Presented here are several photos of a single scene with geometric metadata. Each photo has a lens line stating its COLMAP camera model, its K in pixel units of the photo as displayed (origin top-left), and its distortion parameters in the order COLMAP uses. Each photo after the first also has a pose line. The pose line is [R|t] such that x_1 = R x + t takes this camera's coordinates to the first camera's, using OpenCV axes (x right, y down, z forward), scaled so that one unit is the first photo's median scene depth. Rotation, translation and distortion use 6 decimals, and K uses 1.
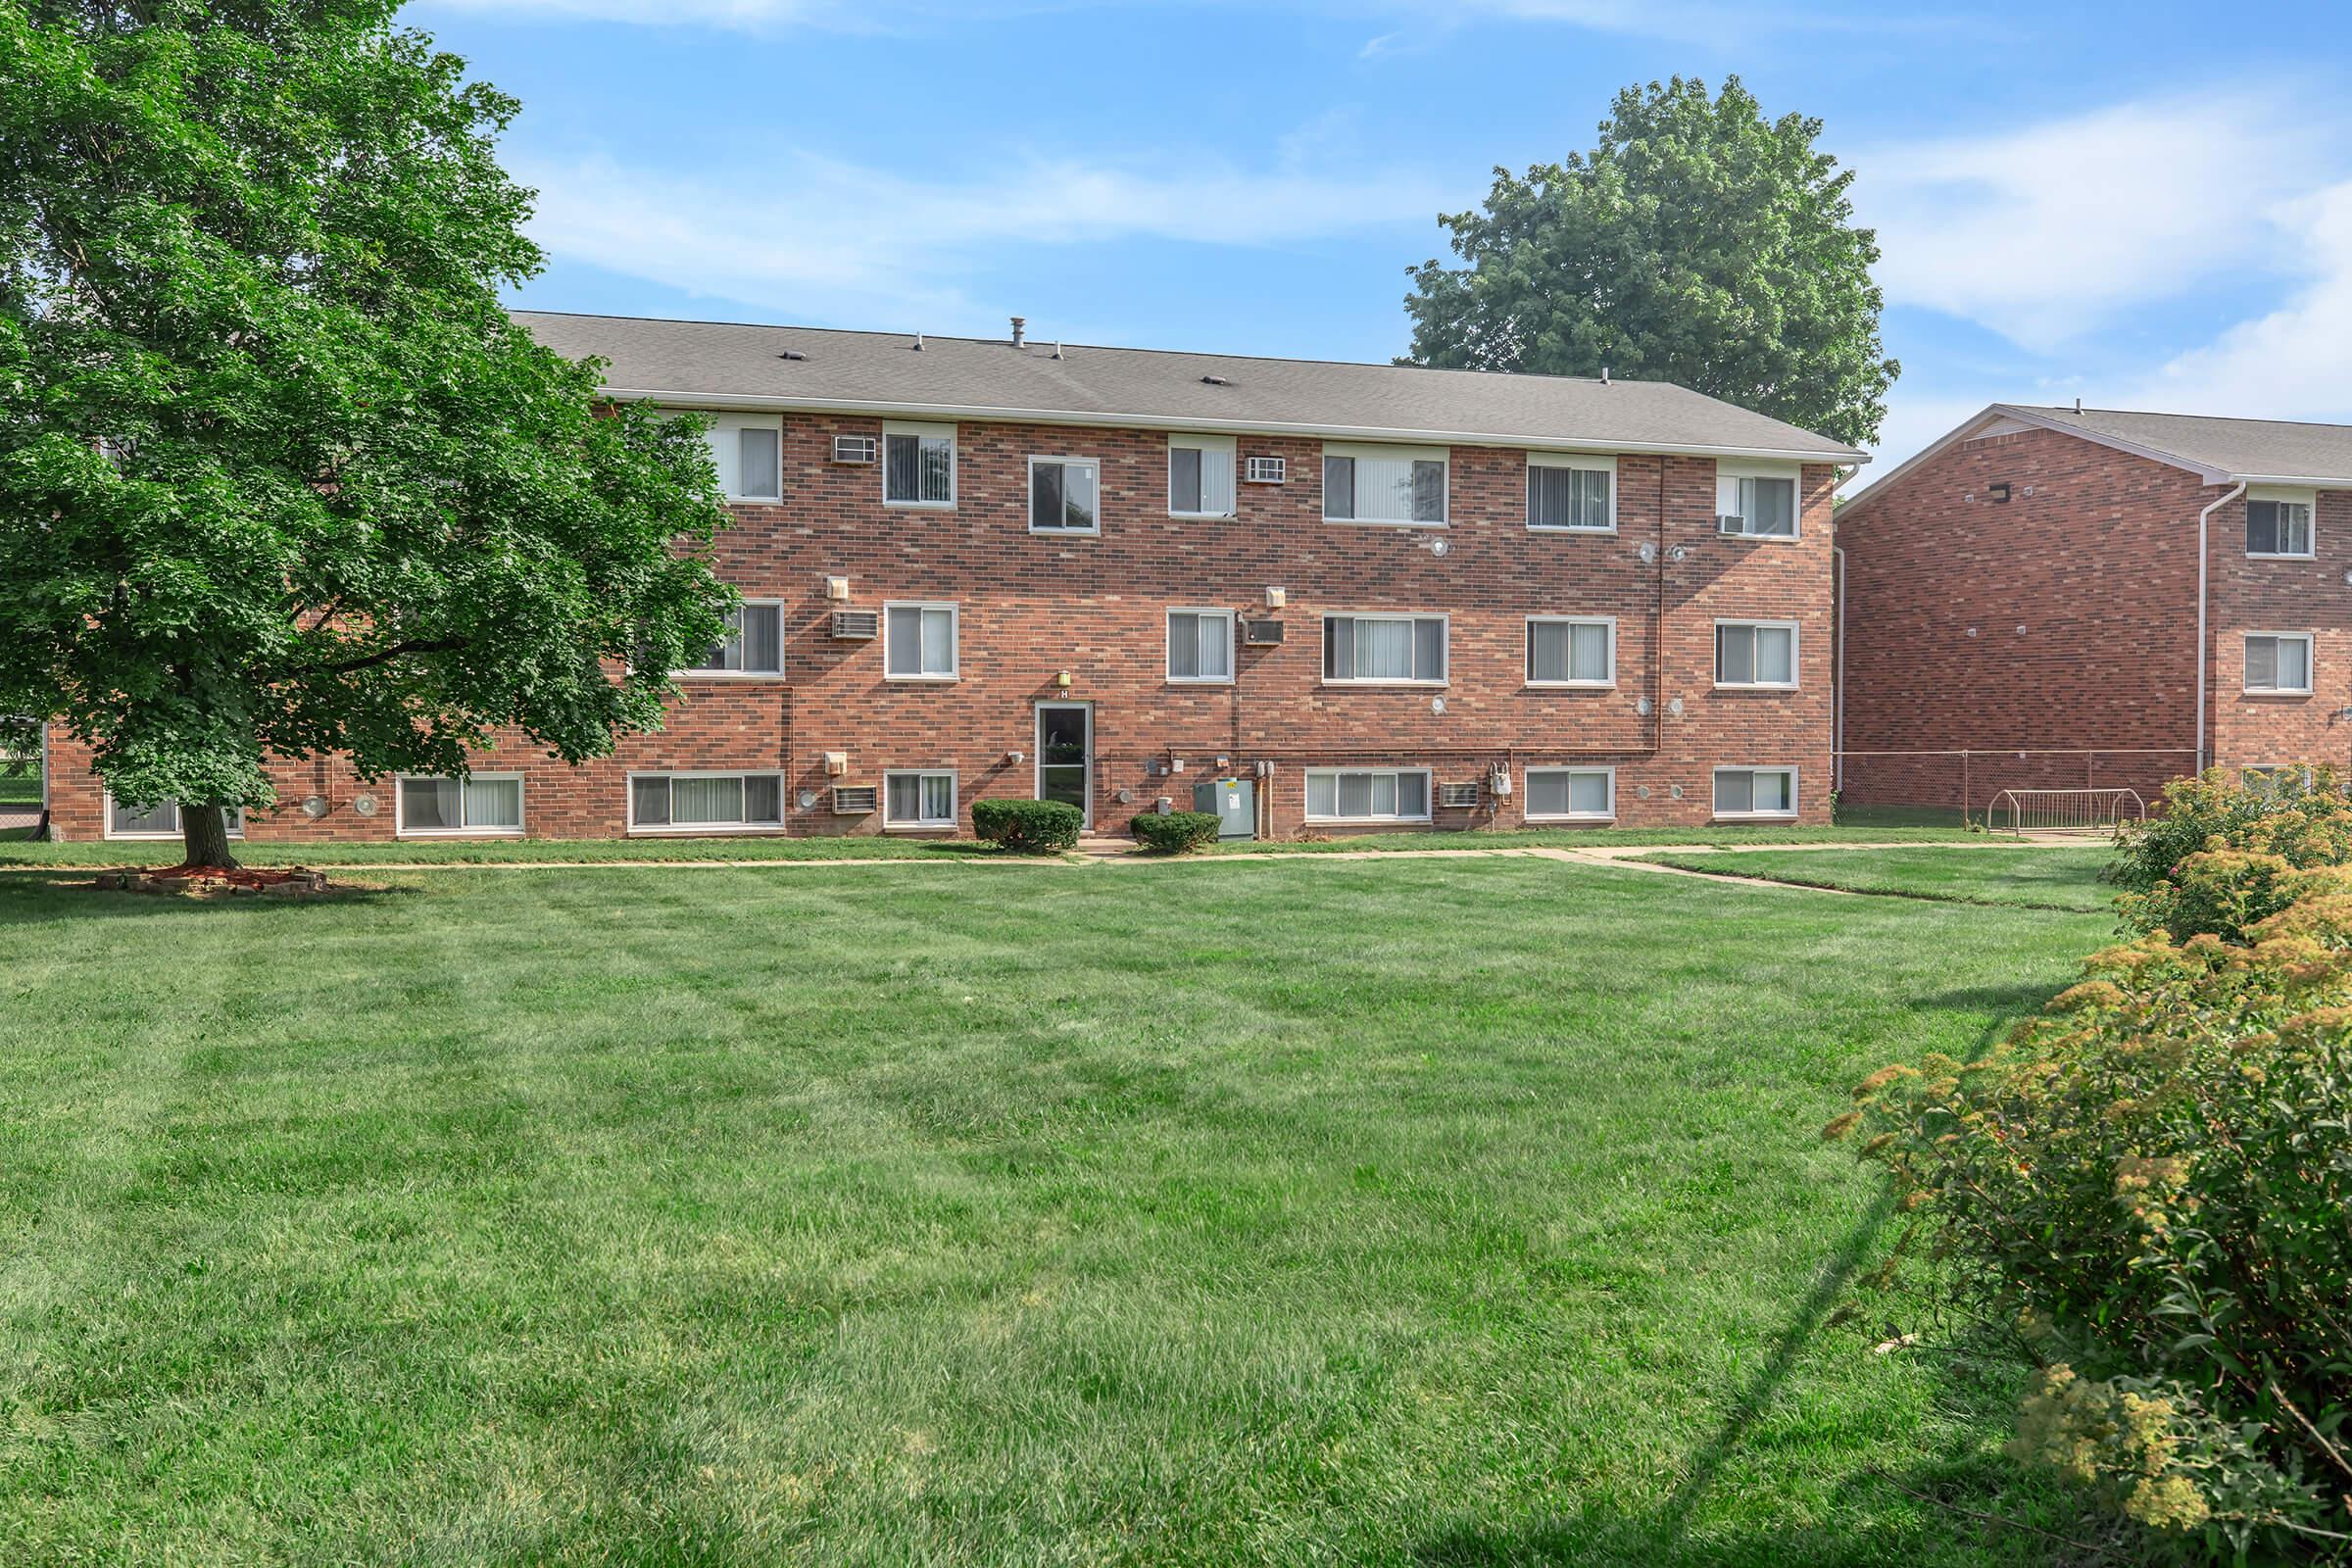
lens RADIAL K [[2278.1, 0, 1176.0], [0, 2278.1, 784.0], [0, 0, 1]] dist [-0.000793, 0.005976]
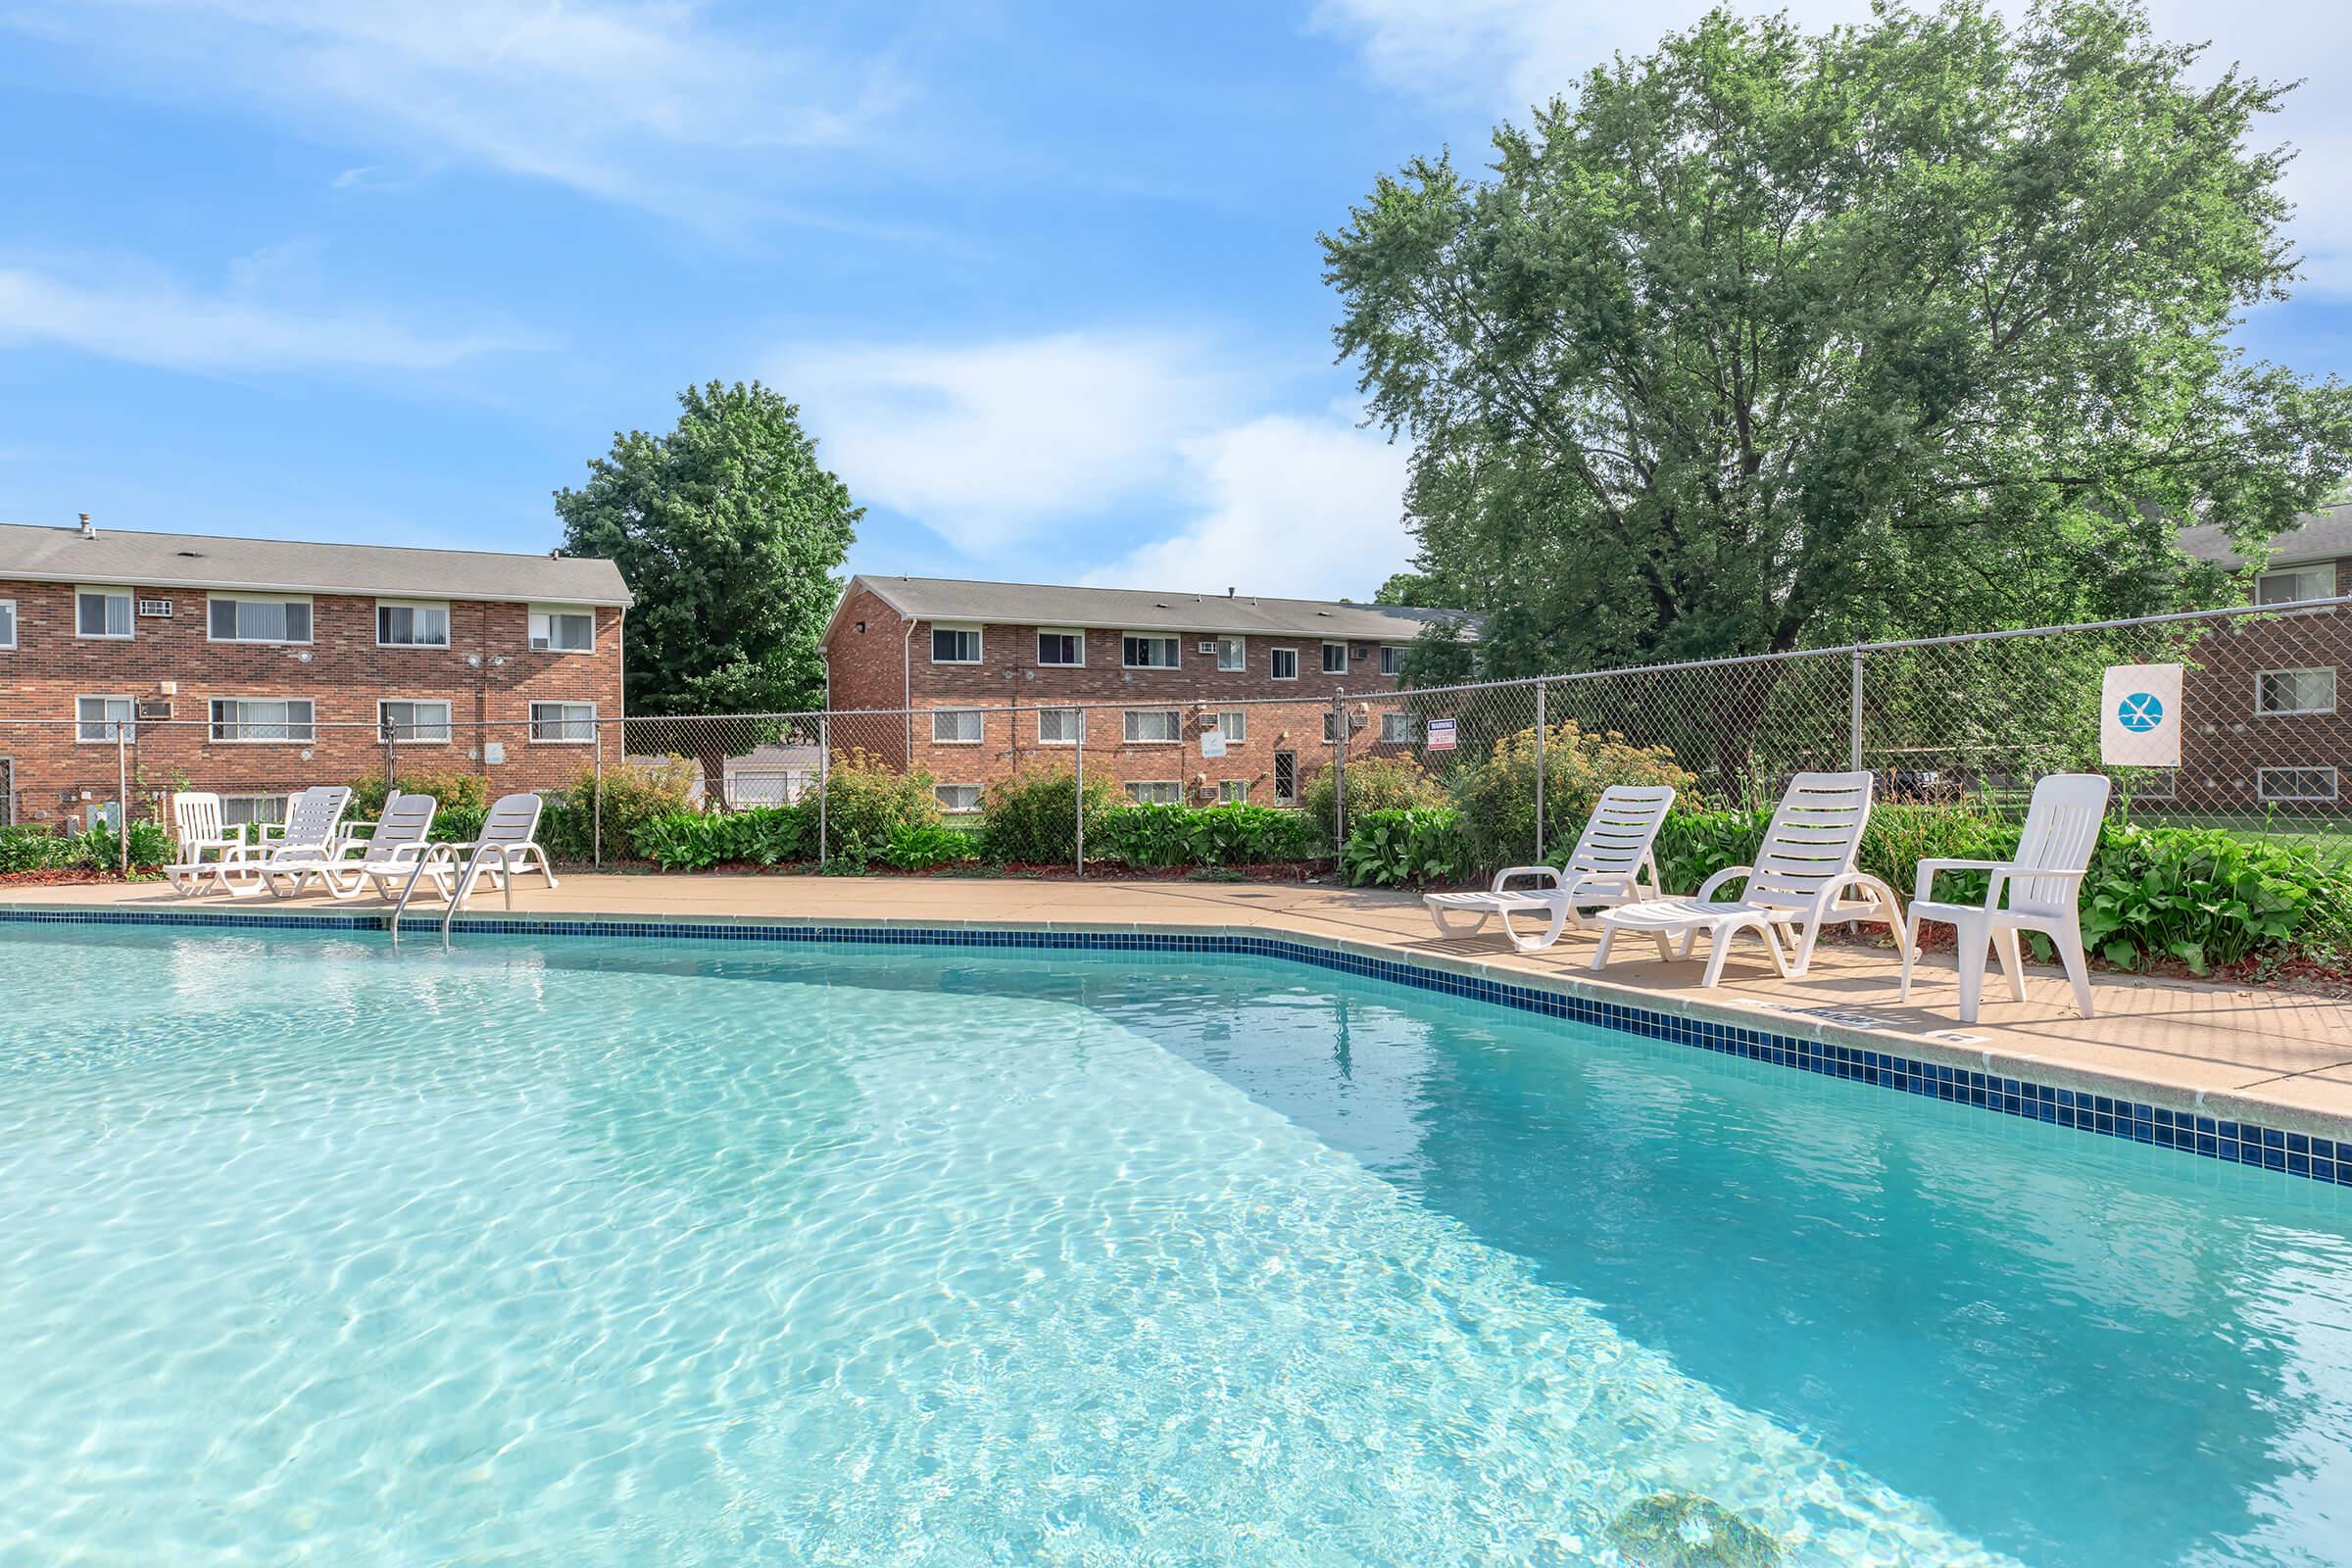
lens RADIAL K [[1337.1, 0, 1170.2], [0, 1337.1, 775.4], [0, 0, 1]] dist [0.010800, 0.000468]
pose [[0.991716, -0.015889, 0.127461, 0.614529], [0.019051, 0.999539, -0.023623, 0.014337], [-0.127027, 0.025856, 0.991562, -0.018809]]
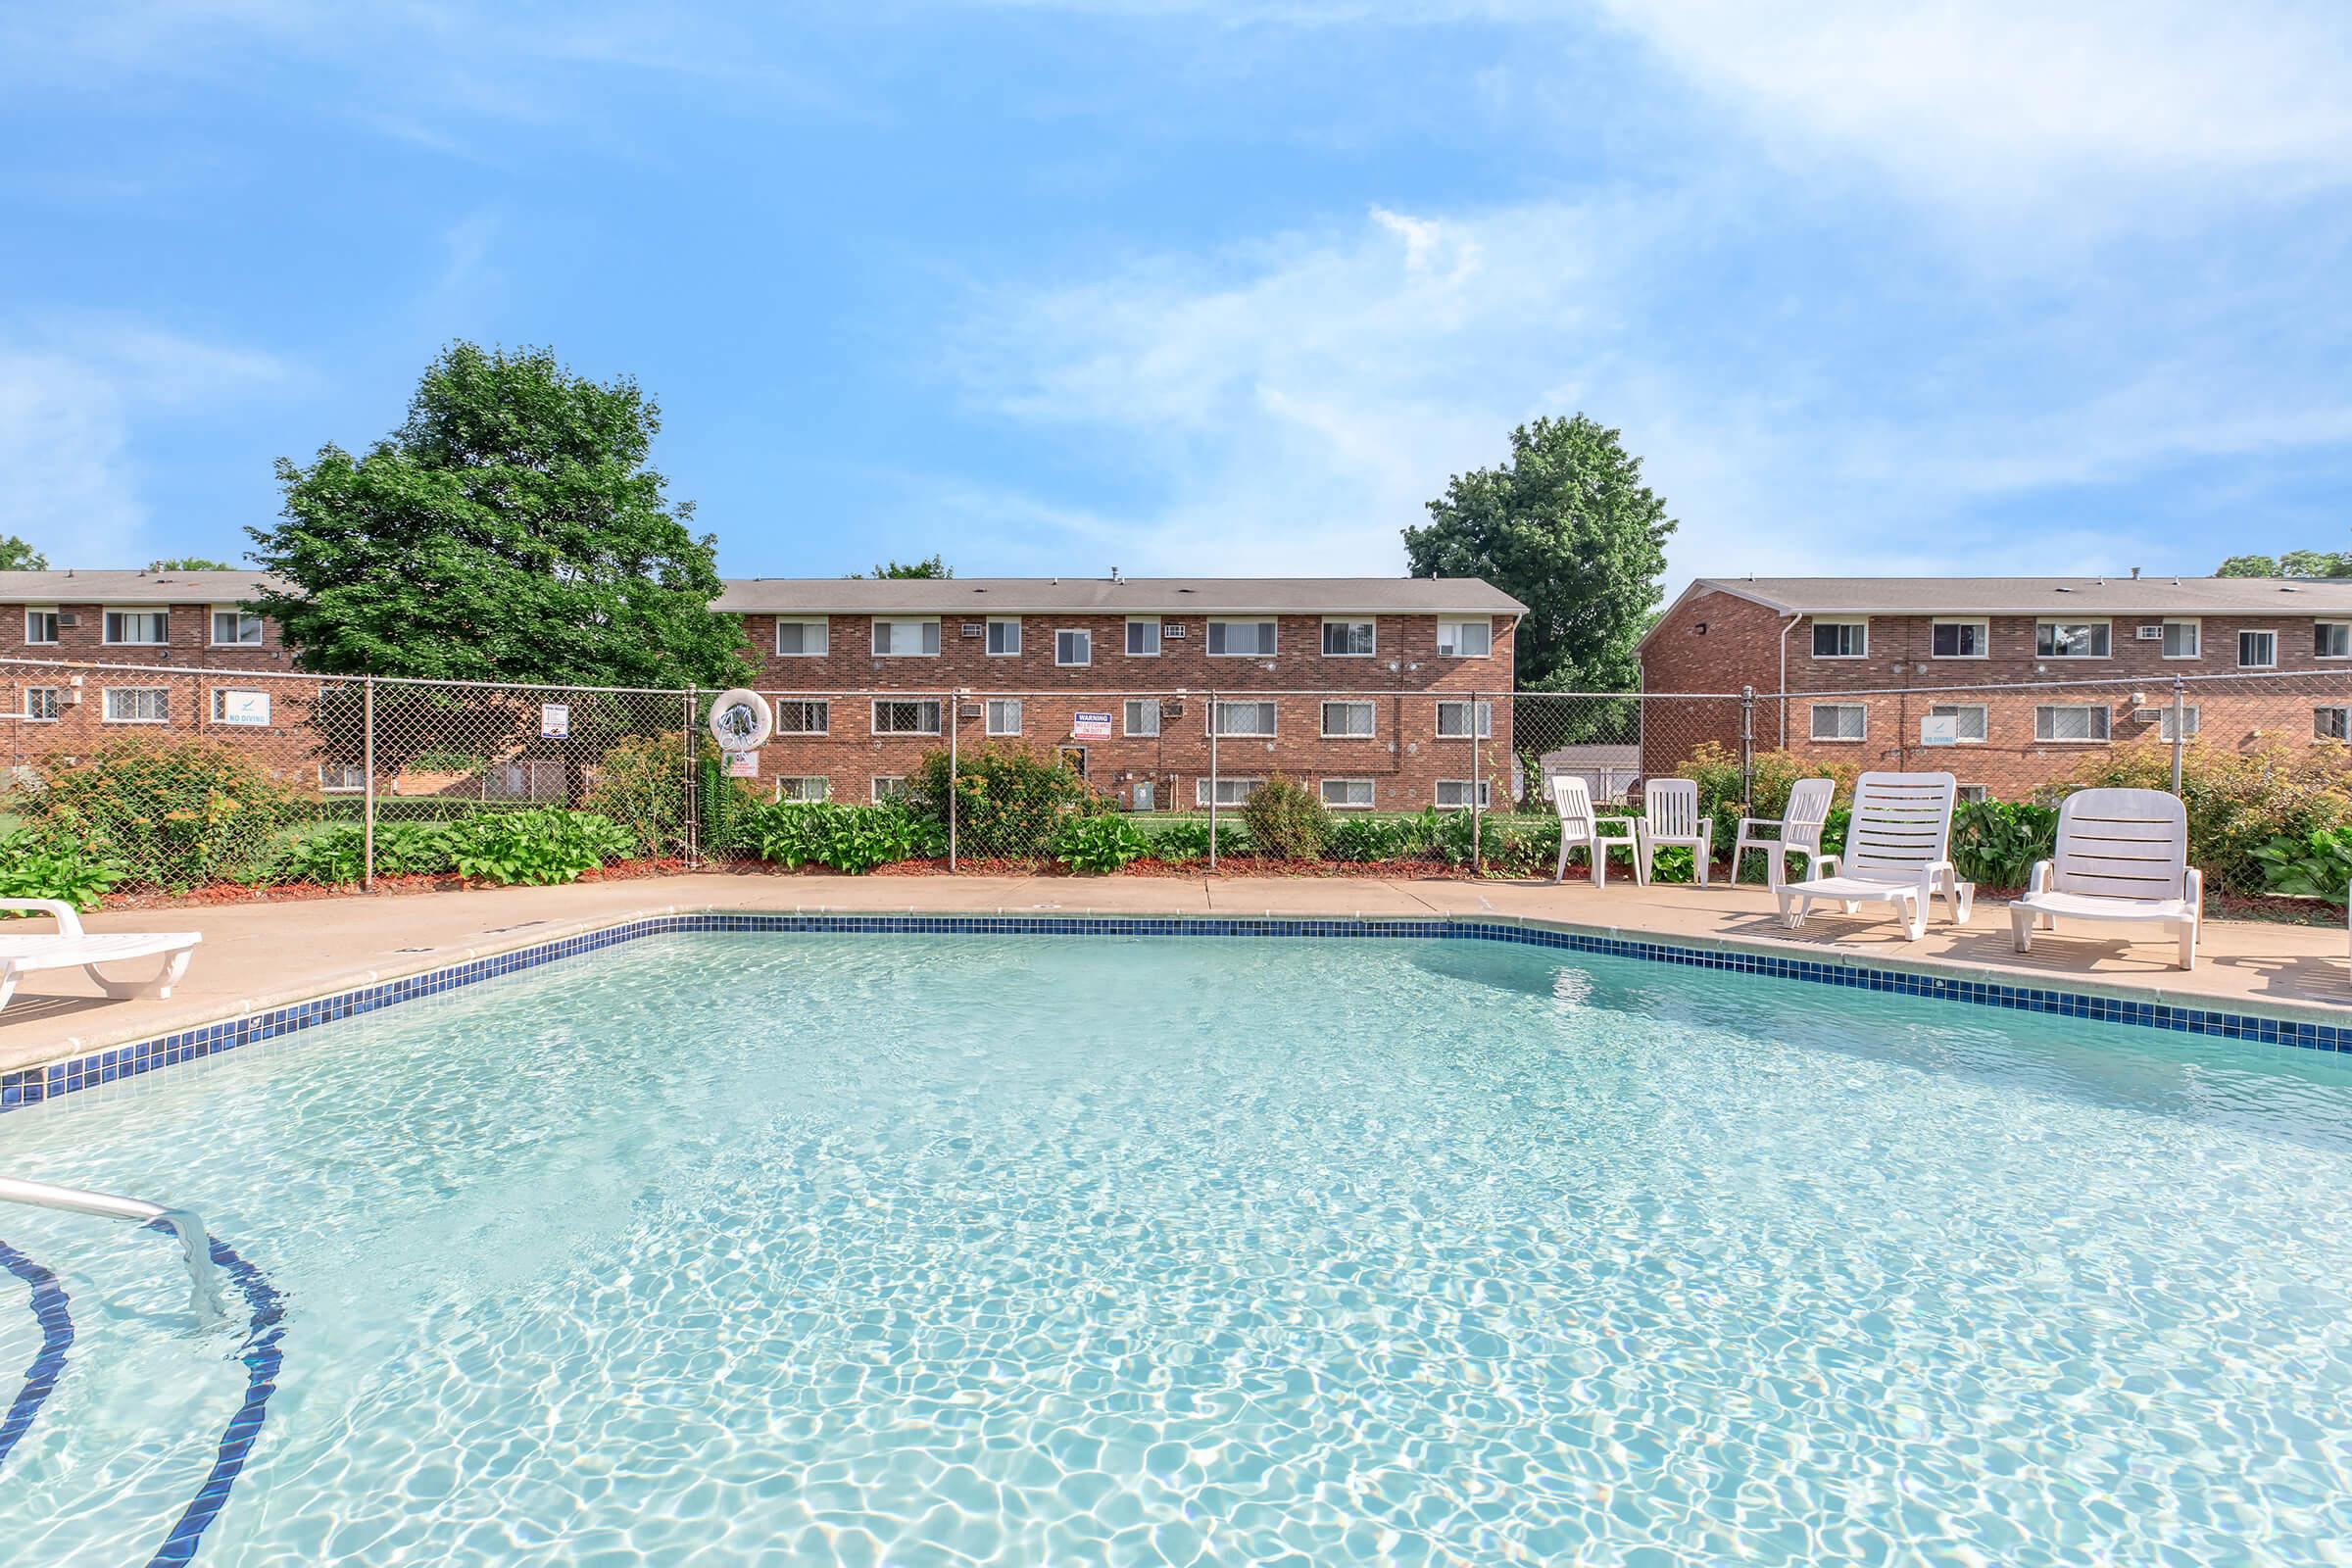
lens RADIAL K [[1048.3, 0, 1173.6], [0, 1048.3, 780.2], [0, 0, 1]] dist [0.002103, 0.000858]
pose [[0.924377, 0.006094, -0.381432, 0.393177], [-0.013701, 0.999758, -0.017230, 0.011262], [0.381235, 0.021153, 0.924236, 0.134551]]
